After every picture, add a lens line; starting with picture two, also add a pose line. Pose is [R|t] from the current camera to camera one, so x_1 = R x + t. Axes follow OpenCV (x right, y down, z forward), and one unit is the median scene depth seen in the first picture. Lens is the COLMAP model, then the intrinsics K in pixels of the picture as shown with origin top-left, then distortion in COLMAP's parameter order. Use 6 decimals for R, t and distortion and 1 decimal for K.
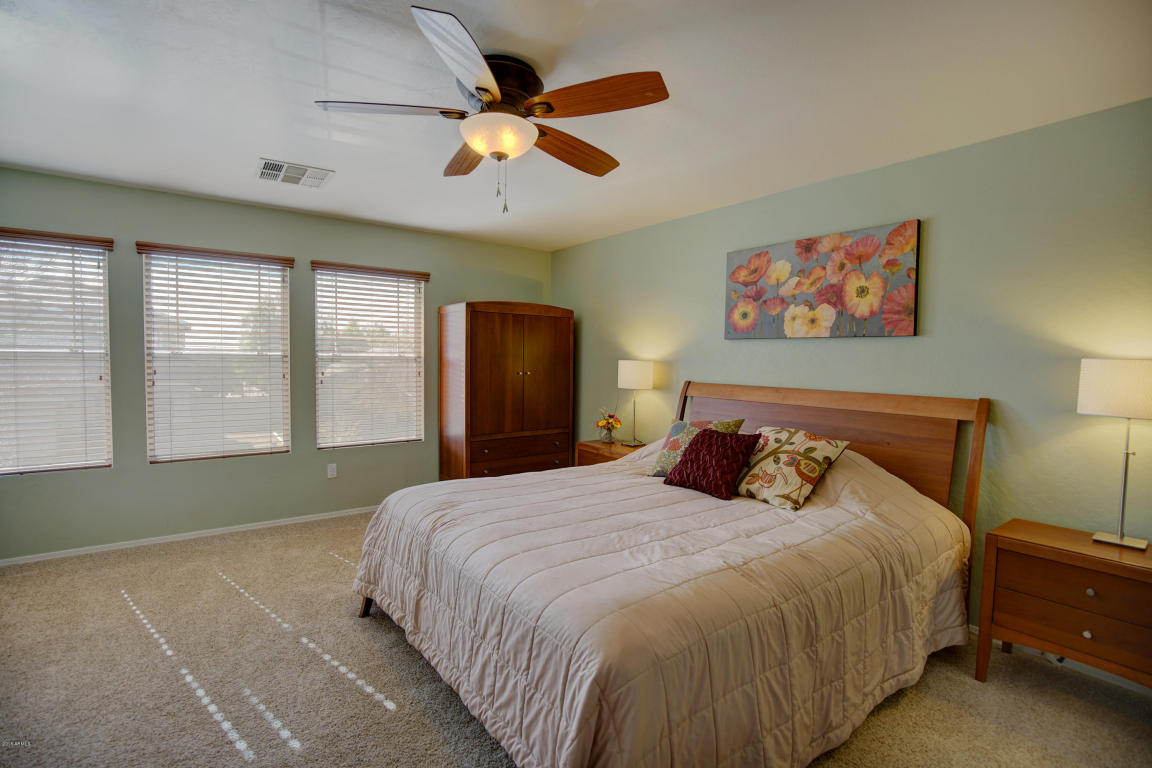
lens RADIAL K [[528.0, 0, 574.0], [0, 528.0, 383.7], [0, 0, 1]] dist [-0.026232, 0.001327]
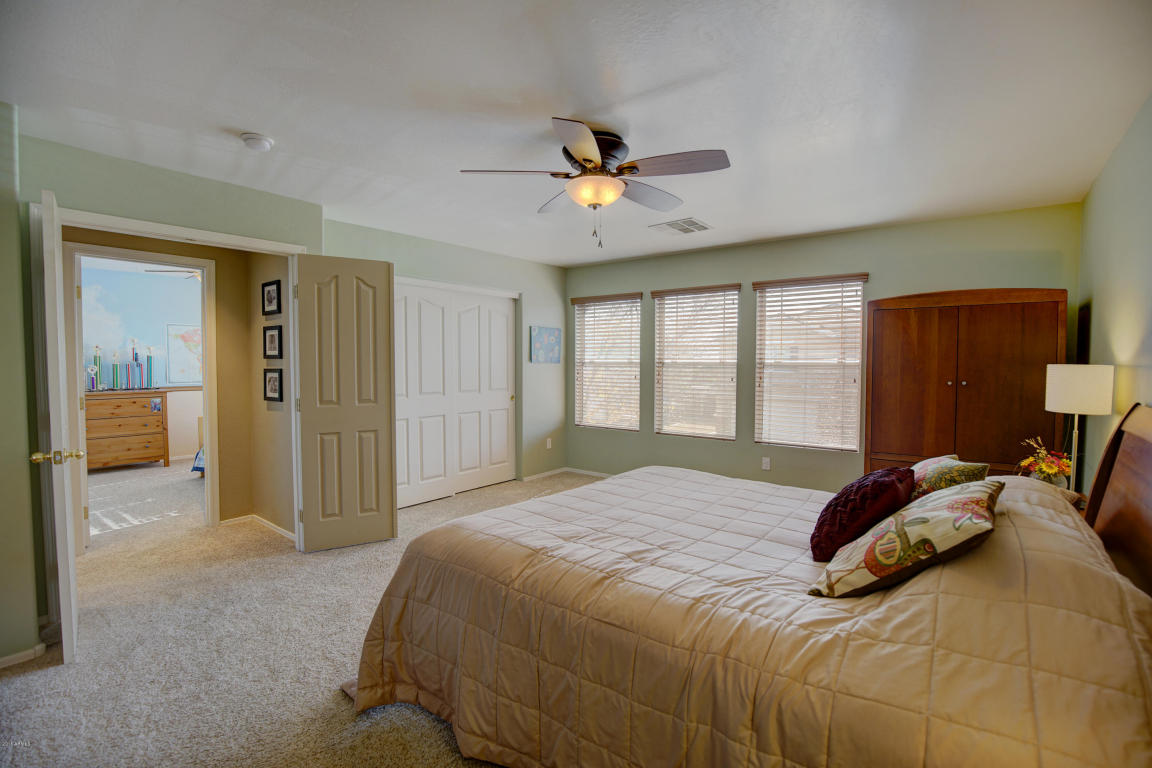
lens RADIAL K [[528.0, 0, 579.6], [0, 528.0, 381.2], [0, 0, 1]] dist [-0.026232, 0.001327]
pose [[0.268820, 0.024150, -0.962888, 1.195114], [-0.047254, 0.998813, 0.011859, -0.015929], [0.962031, 0.042312, 0.269642, 0.679610]]
